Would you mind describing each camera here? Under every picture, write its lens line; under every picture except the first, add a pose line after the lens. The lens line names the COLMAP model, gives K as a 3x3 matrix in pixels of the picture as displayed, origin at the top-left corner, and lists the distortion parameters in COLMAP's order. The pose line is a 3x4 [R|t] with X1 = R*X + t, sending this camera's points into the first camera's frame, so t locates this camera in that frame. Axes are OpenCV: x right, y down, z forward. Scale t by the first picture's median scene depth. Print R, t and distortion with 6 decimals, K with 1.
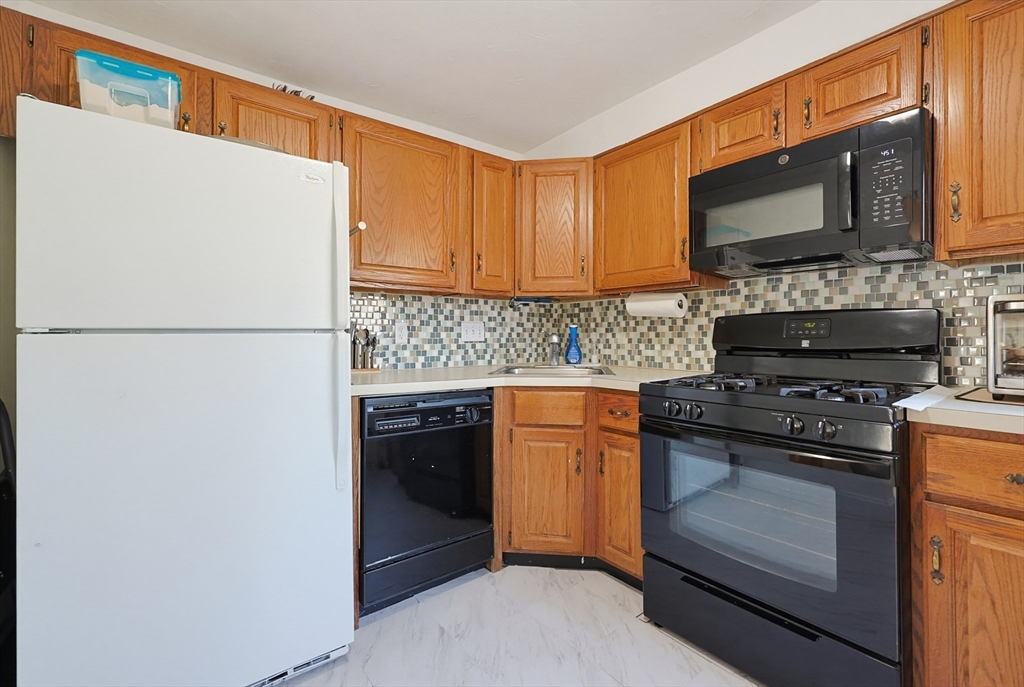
lens RADIAL K [[443.8, 0, 516.9], [0, 443.8, 333.1], [0, 0, 1]] dist [-0.000300, 0.001584]
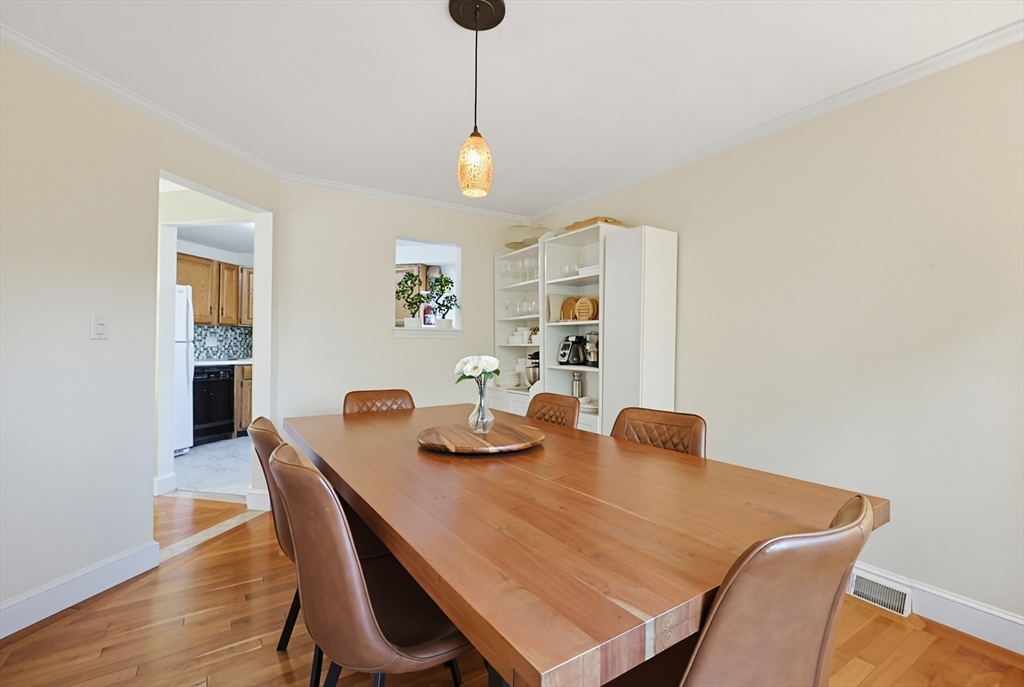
lens RADIAL K [[443.8, 0, 507.9], [0, 443.8, 345.9], [0, 0, 1]] dist [-0.000300, 0.001584]
pose [[0.769700, 0.010259, 0.638323, -0.453102], [-0.014943, 0.999886, 0.001949, -0.011508], [-0.638231, -0.011038, 0.769766, -1.858524]]
